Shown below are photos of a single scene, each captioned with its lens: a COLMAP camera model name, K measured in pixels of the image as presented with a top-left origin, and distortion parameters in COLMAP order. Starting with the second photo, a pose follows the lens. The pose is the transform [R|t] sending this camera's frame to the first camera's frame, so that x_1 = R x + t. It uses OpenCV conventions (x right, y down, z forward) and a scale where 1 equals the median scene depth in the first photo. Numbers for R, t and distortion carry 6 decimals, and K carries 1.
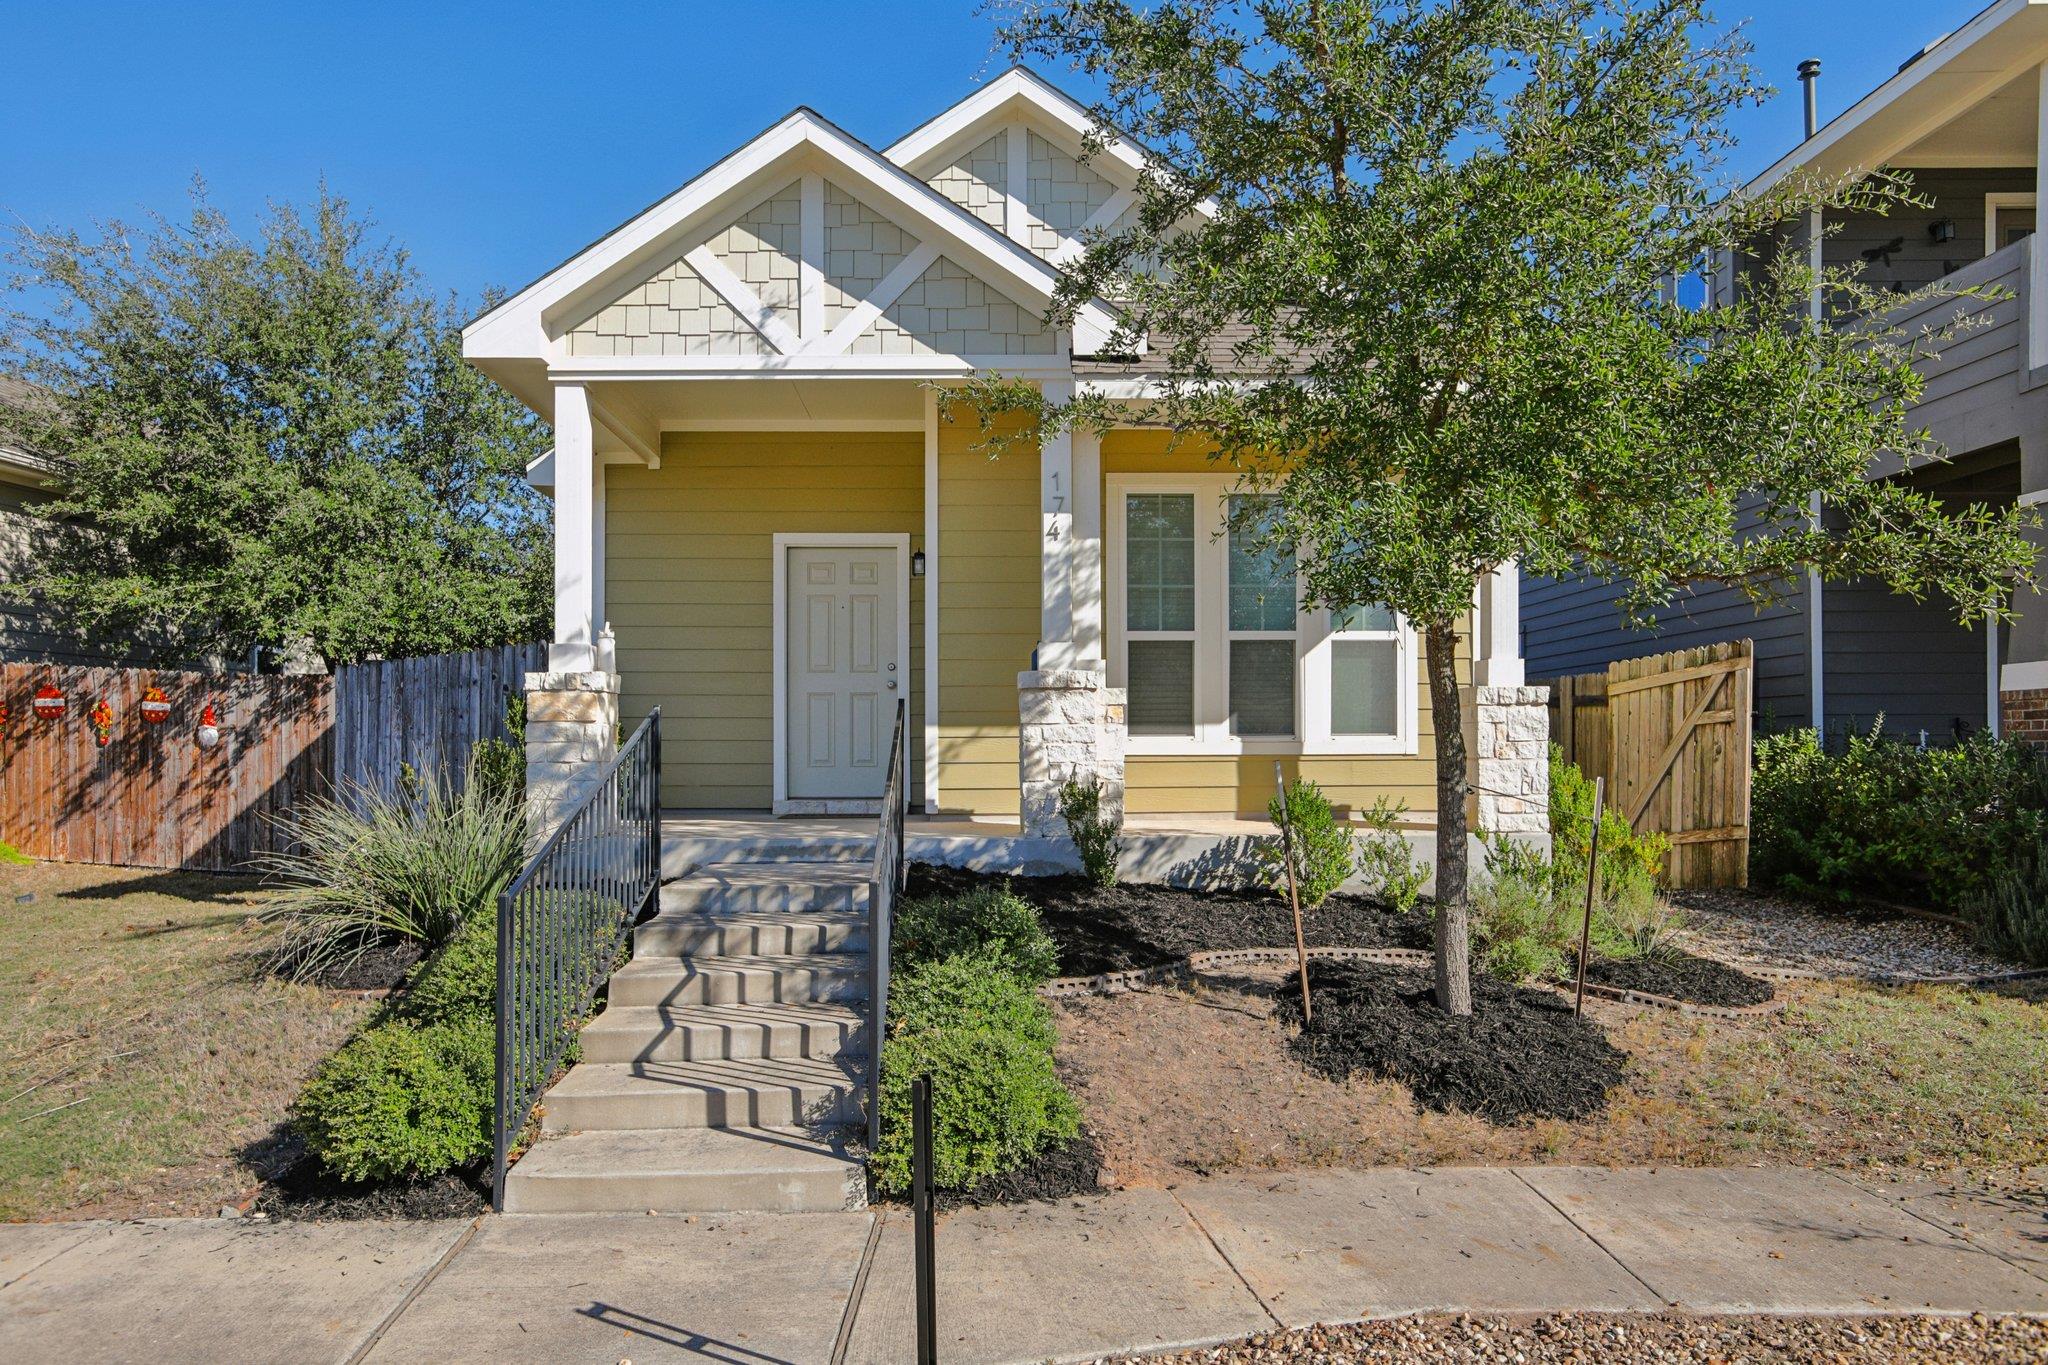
lens RADIAL K [[1313.7, 0, 1020.7], [0, 1313.7, 700.8], [0, 0, 1]] dist [-0.005570, 0.008906]
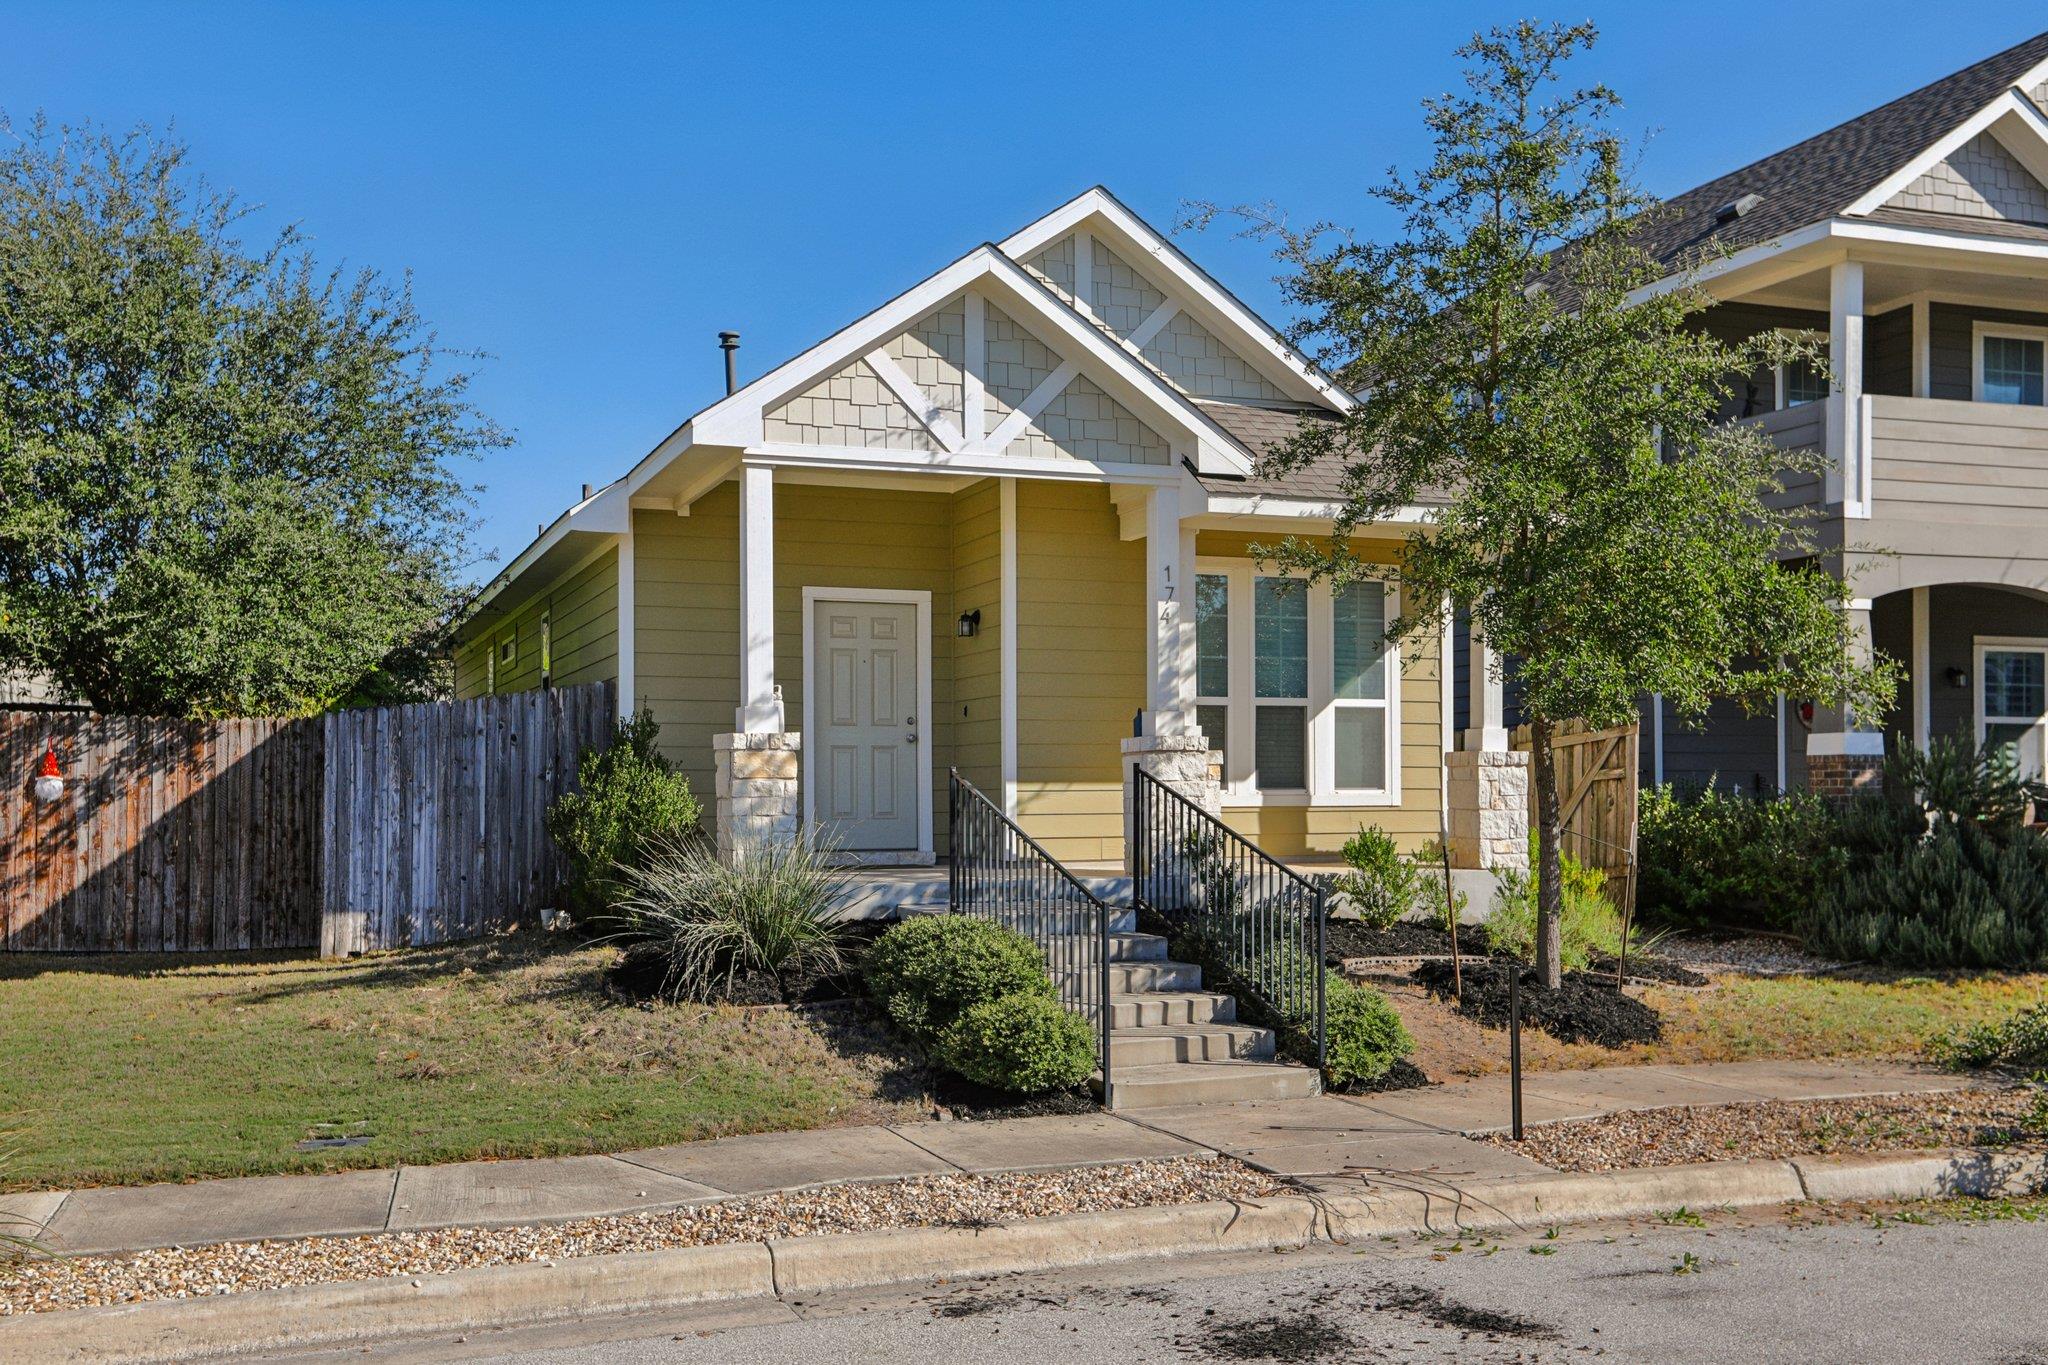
lens RADIAL K [[2037.4, 0, 1022.8], [0, 2037.4, 687.5], [0, 0, 1]] dist [0.062804, 0.000000]
pose [[0.936768, 0.017315, 0.349523, -0.709894], [-0.011928, 0.999775, -0.017557, -0.031333], [-0.349748, 0.012278, 0.936763, -0.639337]]
